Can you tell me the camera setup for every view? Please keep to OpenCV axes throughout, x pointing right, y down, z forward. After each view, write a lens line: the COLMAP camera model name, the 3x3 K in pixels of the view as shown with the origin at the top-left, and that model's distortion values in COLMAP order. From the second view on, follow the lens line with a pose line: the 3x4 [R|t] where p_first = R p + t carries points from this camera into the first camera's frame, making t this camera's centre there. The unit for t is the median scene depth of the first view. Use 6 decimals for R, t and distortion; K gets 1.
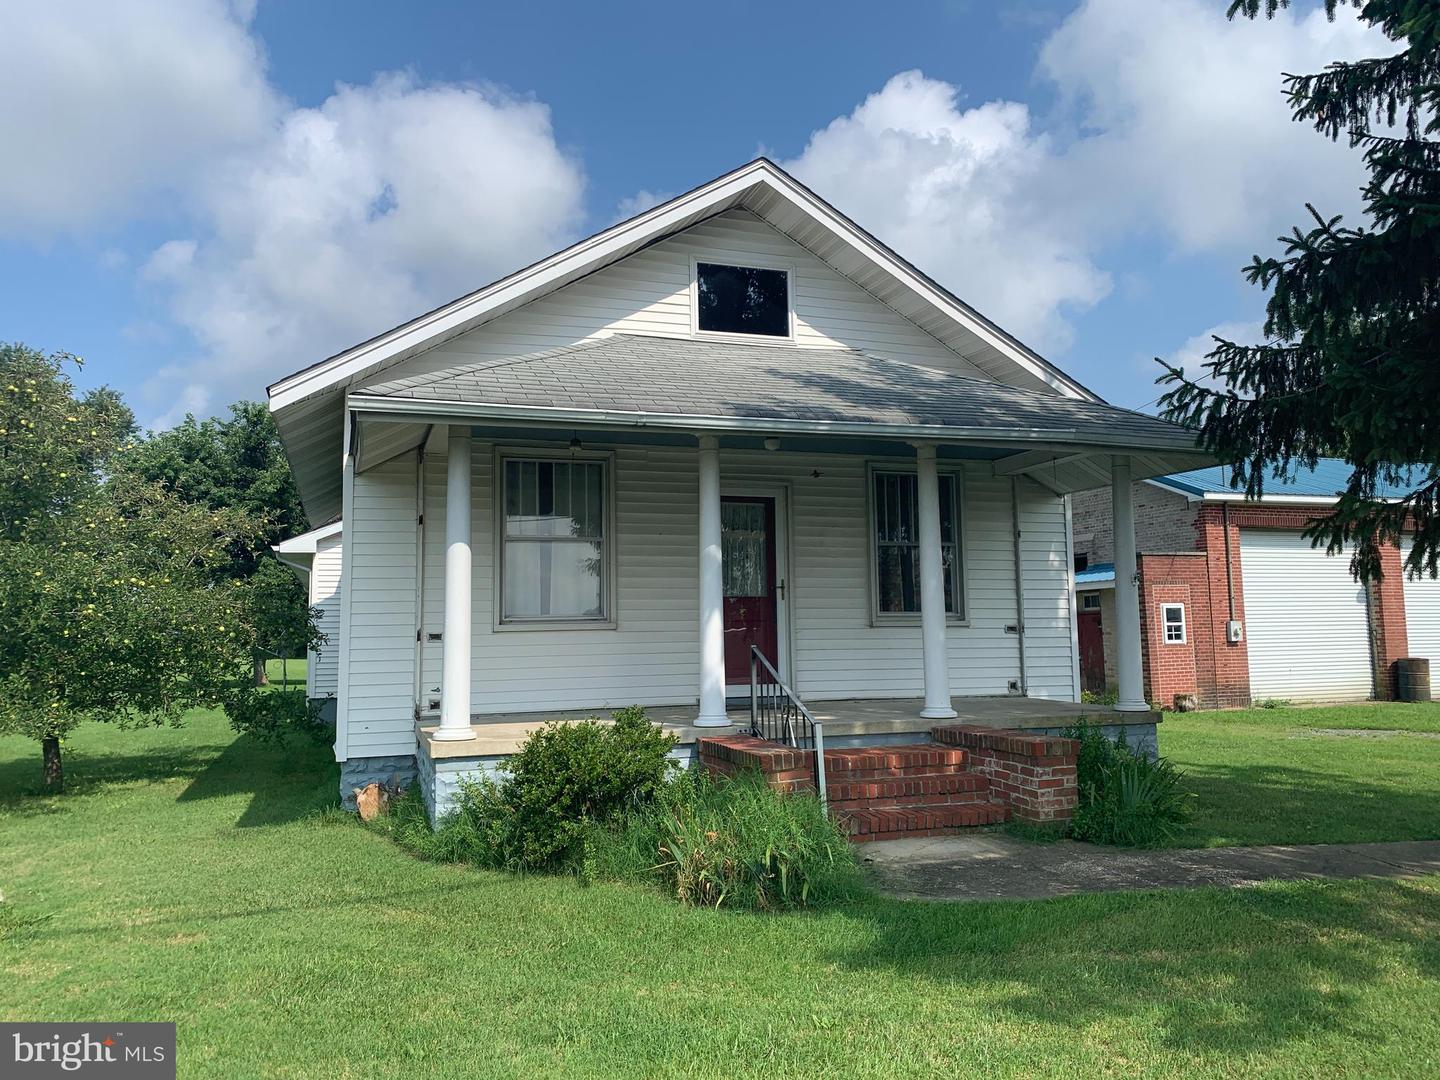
lens RADIAL K [[1105.7, 0, 716.8], [0, 1105.7, 535.1], [0, 0, 1]] dist [0.012214, -0.018215]
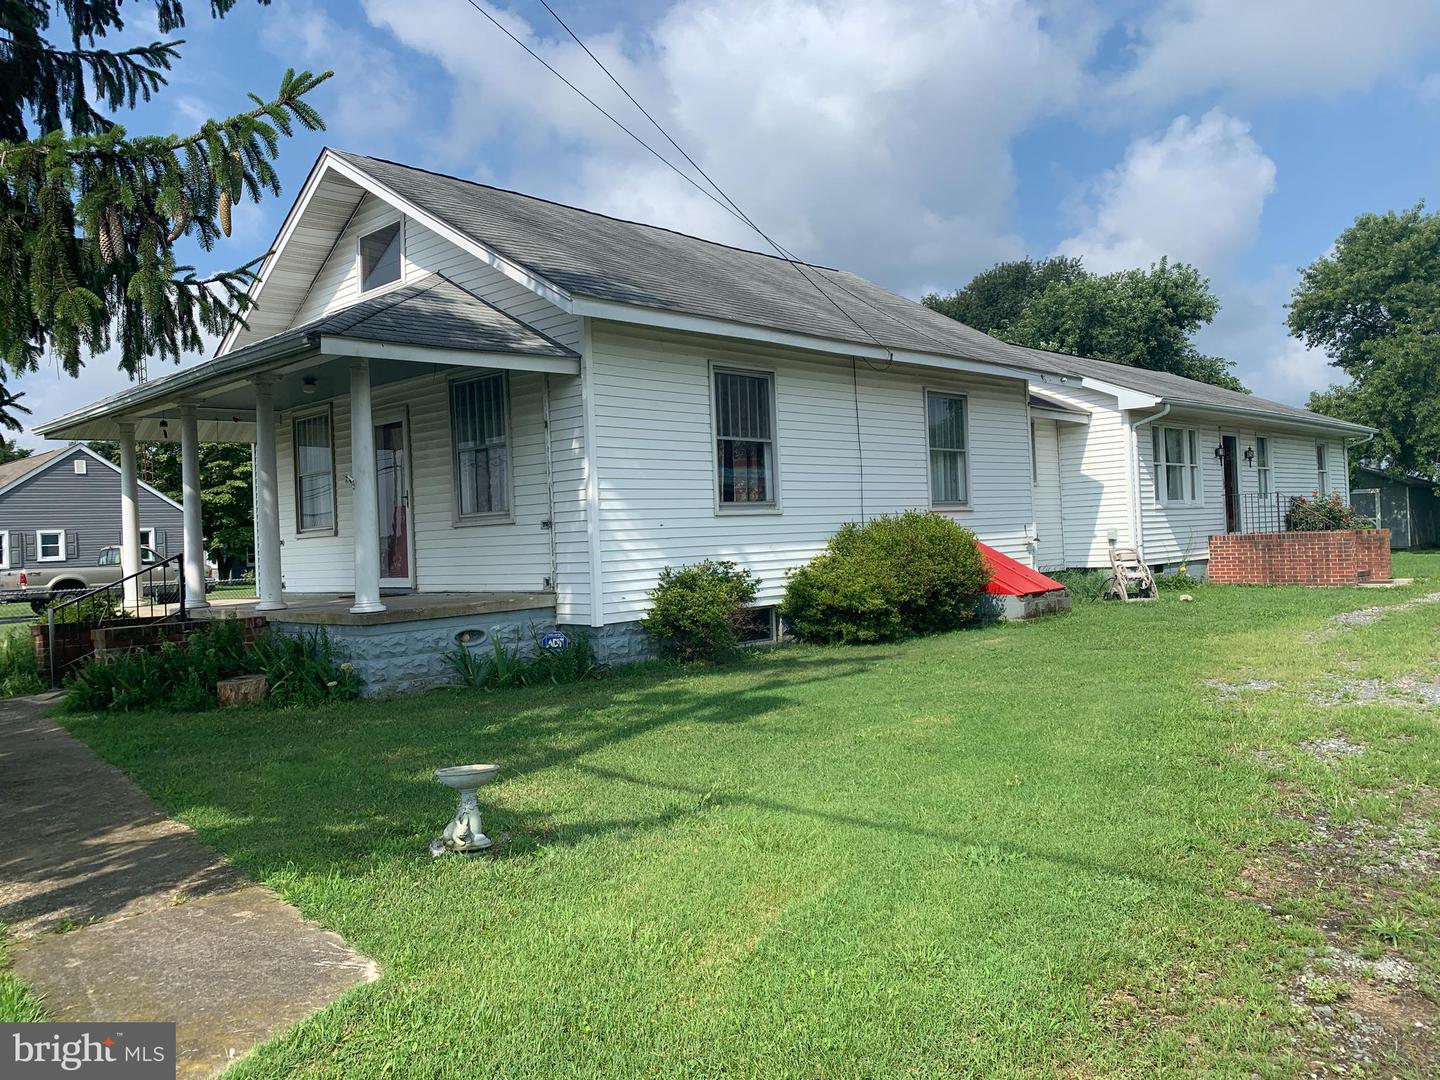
lens RADIAL K [[1105.7, 0, 717.9], [0, 1105.7, 543.7], [0, 0, 1]] dist [0.012214, -0.018215]
pose [[0.499355, -0.008838, -0.866352, 1.216073], [0.124523, 0.990298, 0.061671, 0.062908], [0.857402, -0.138677, 0.495611, 0.671114]]
